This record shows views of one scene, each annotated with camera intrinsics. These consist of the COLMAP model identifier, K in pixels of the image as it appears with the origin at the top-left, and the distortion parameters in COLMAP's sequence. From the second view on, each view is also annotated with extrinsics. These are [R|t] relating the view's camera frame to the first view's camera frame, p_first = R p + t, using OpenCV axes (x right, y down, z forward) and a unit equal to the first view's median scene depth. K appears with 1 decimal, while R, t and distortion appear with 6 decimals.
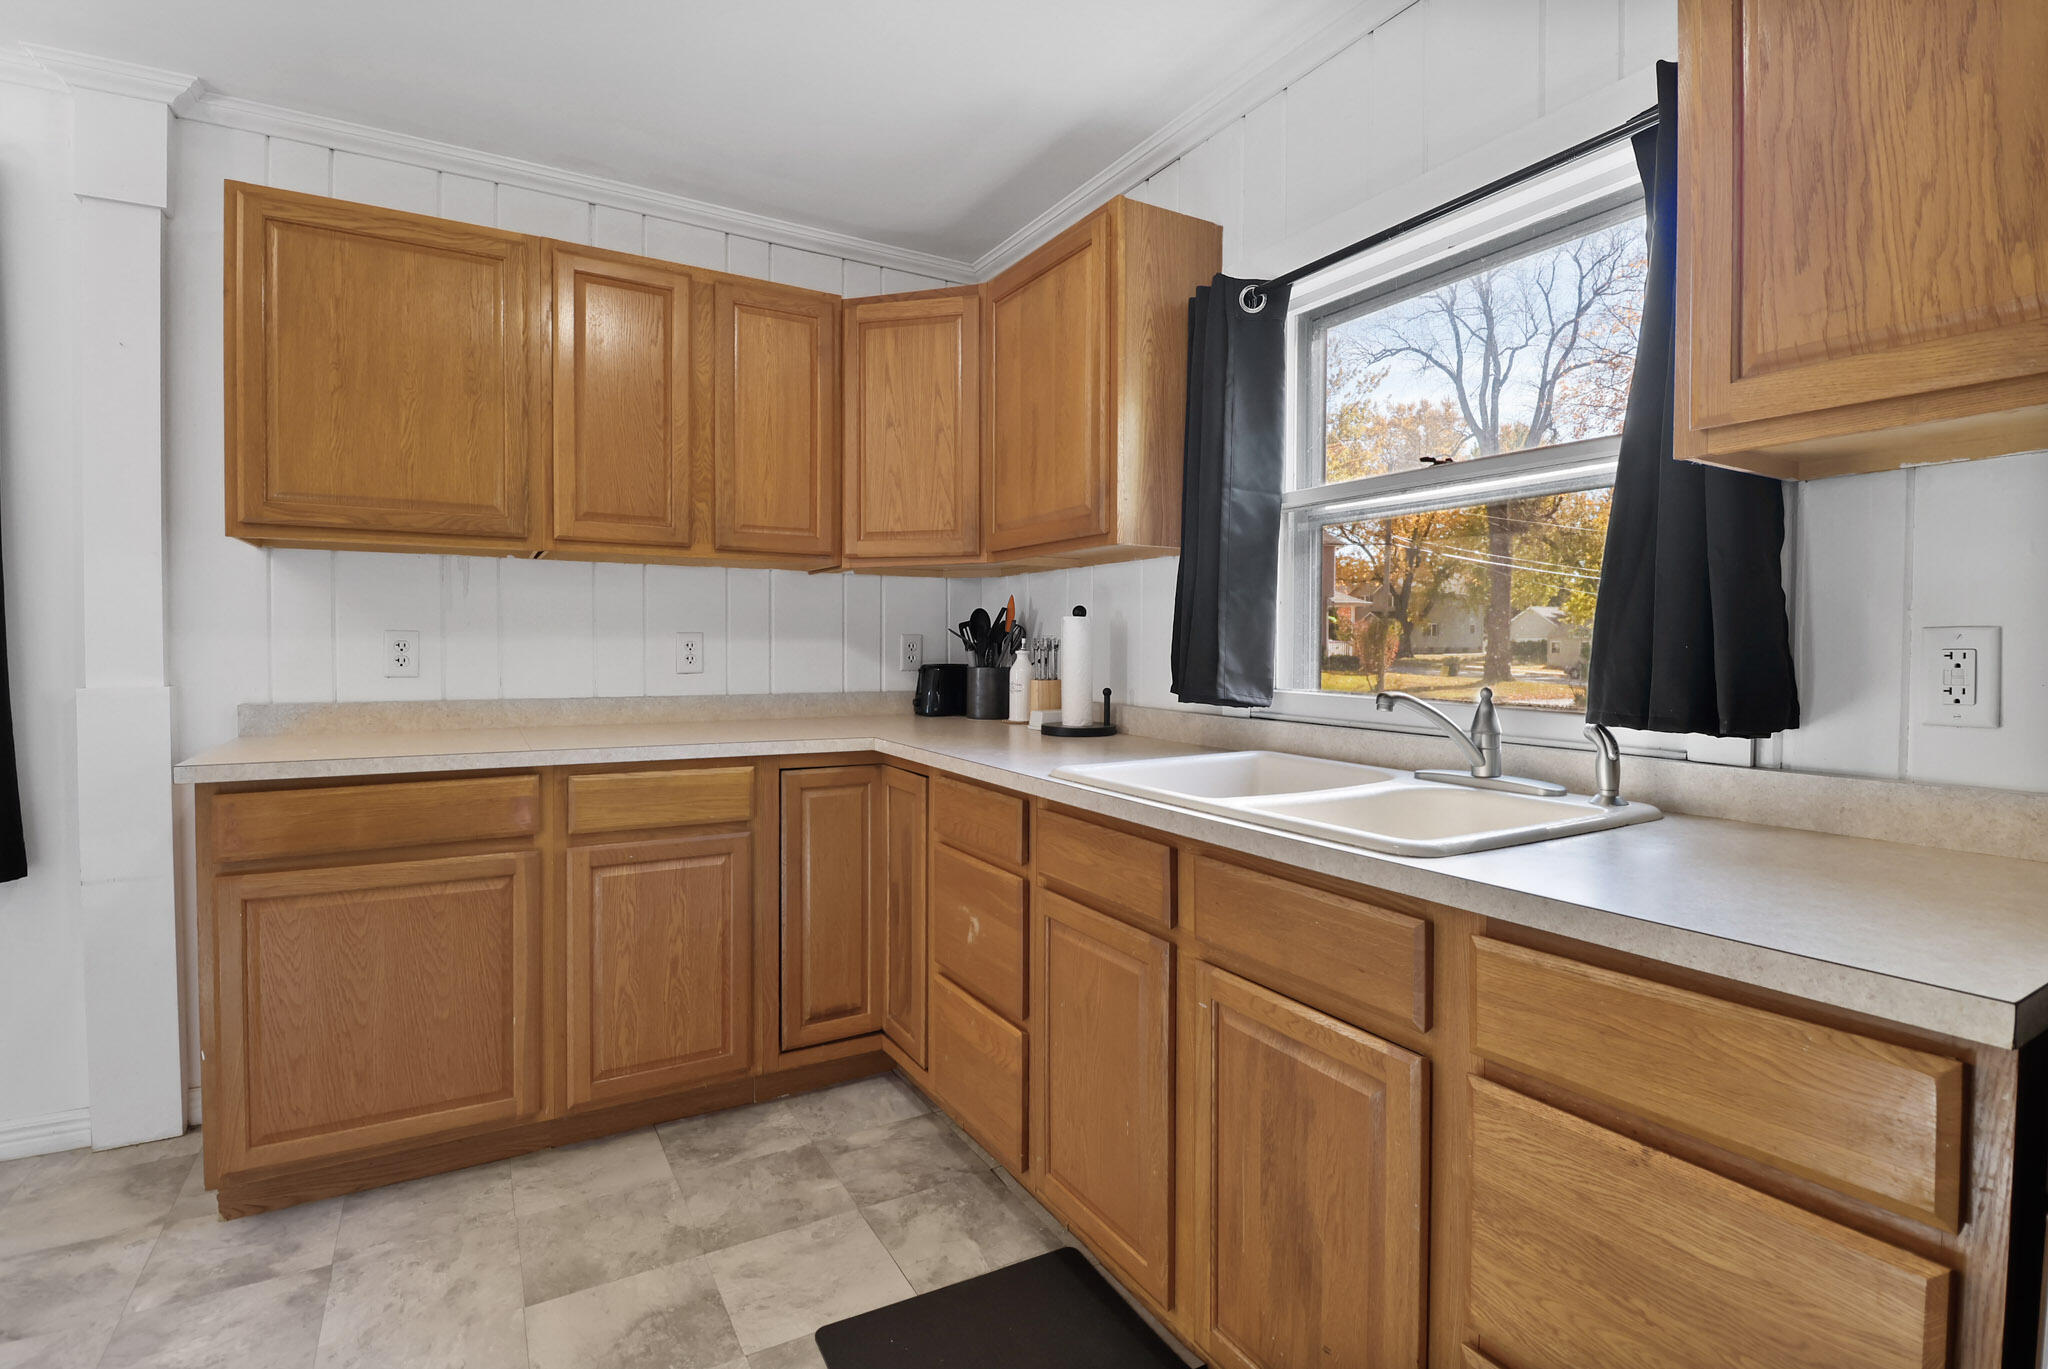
lens RADIAL K [[970.8, 0, 1028.0], [0, 970.8, 662.2], [0, 0, 1]] dist [-0.023855, -0.000220]
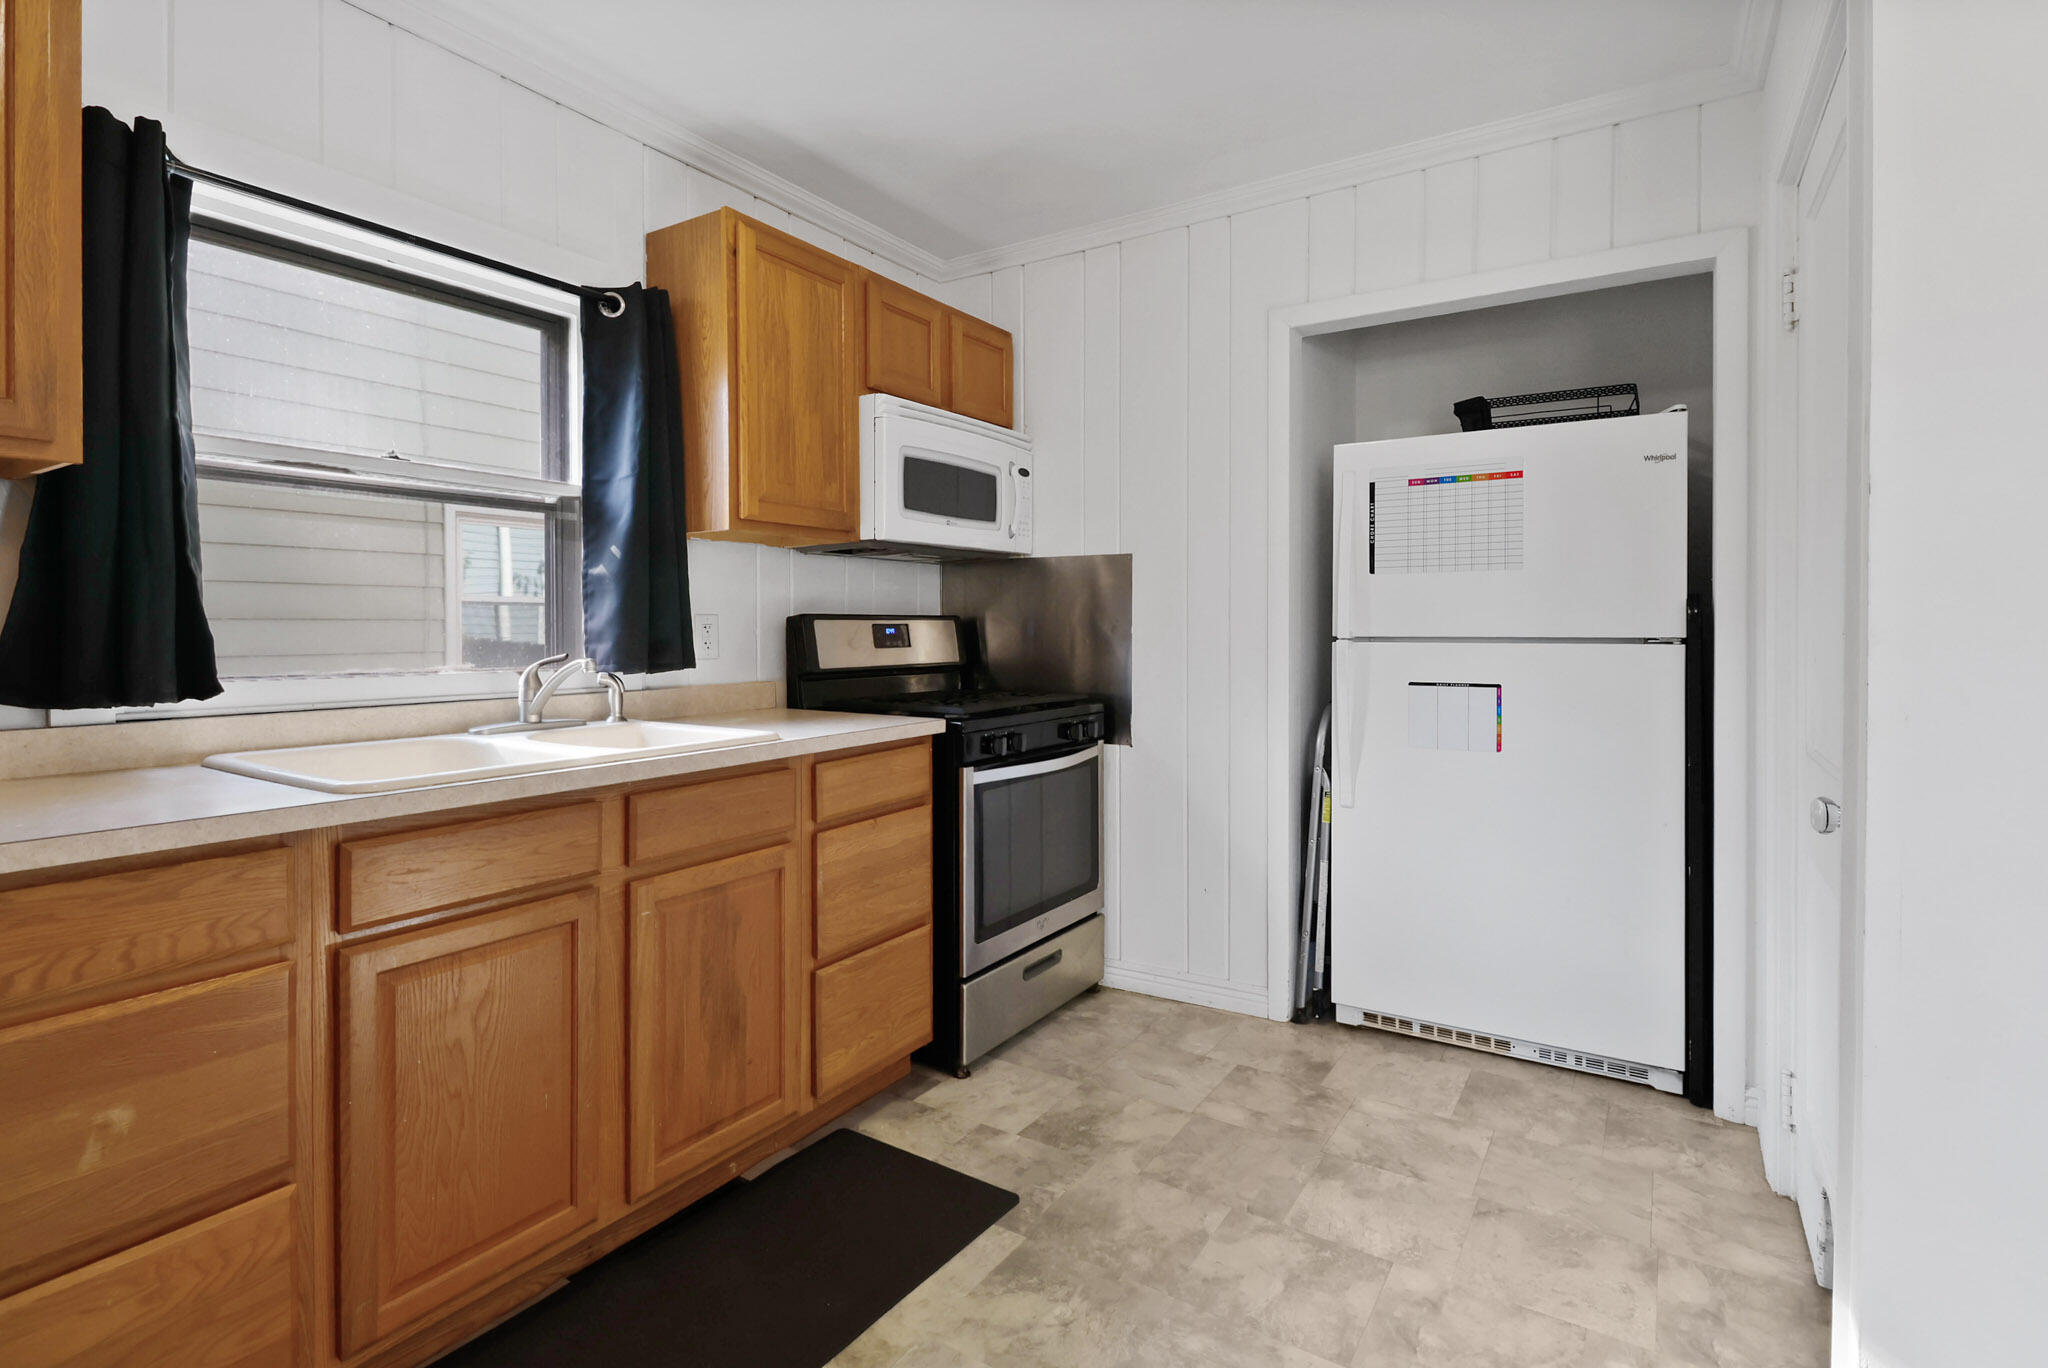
lens RADIAL K [[981.4, 0, 1016.2], [0, 981.4, 628.2], [0, 0, 1]] dist [0.000188, -0.000061]
pose [[-0.433860, -0.004654, 0.900968, -0.836111], [0.020220, 0.999685, 0.014901, -0.014519], [-0.900753, 0.024682, -0.433629, 0.802722]]
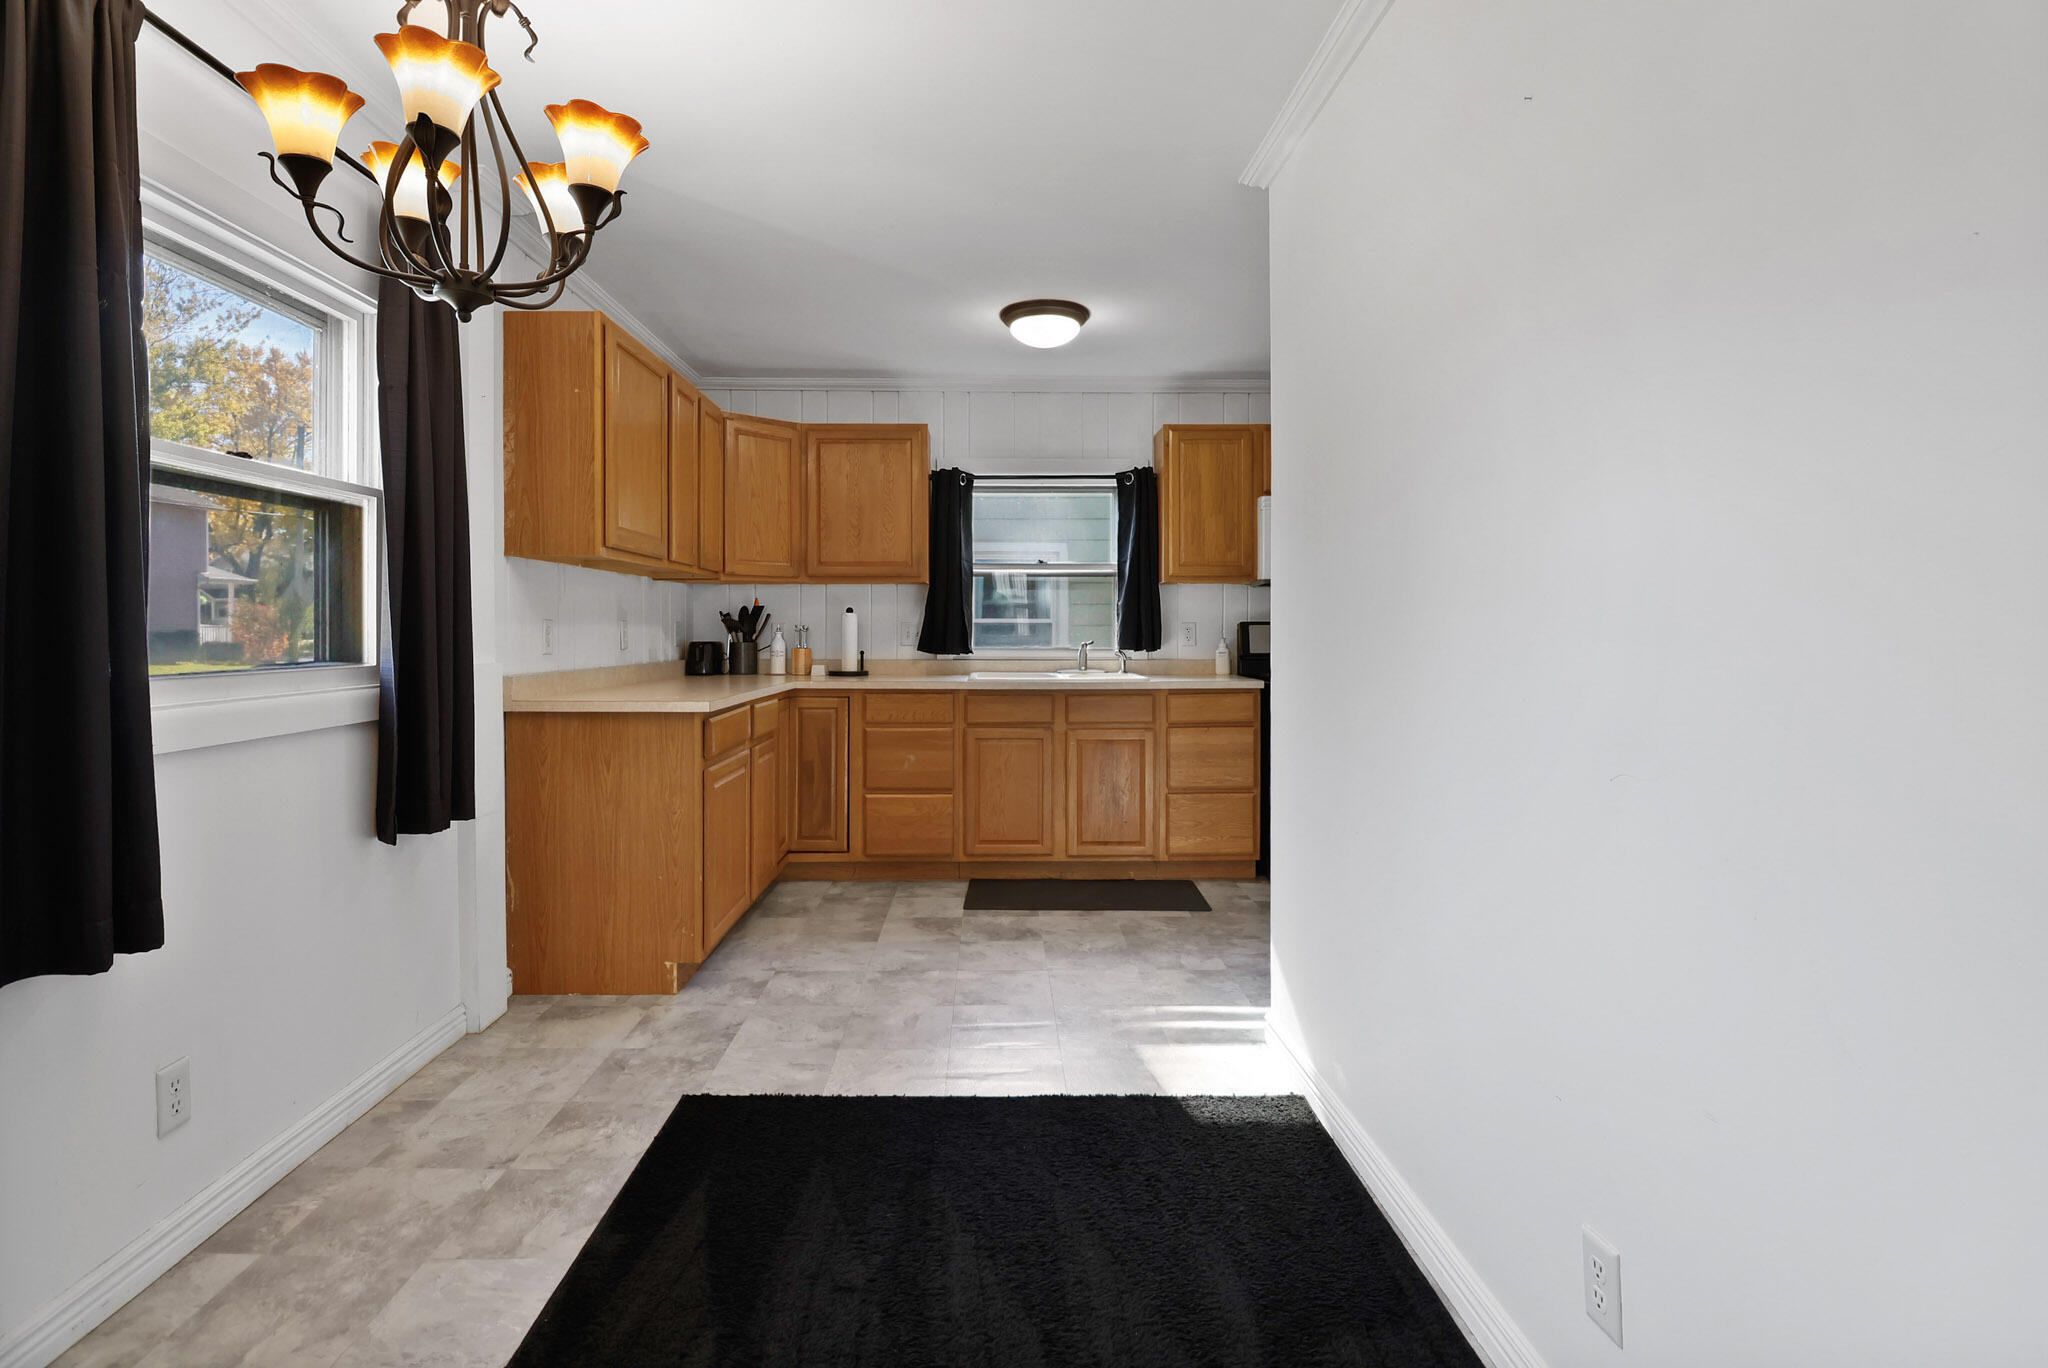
lens RADIAL K [[981.4, 0, 1016.2], [0, 981.4, 628.2], [0, 0, 1]] dist [0.000188, -0.000061]
pose [[0.492969, -0.001410, 0.870046, -1.922684], [0.019380, 0.999768, -0.009360, 0.008068], [-0.869831, 0.021475, 0.492882, -0.298724]]
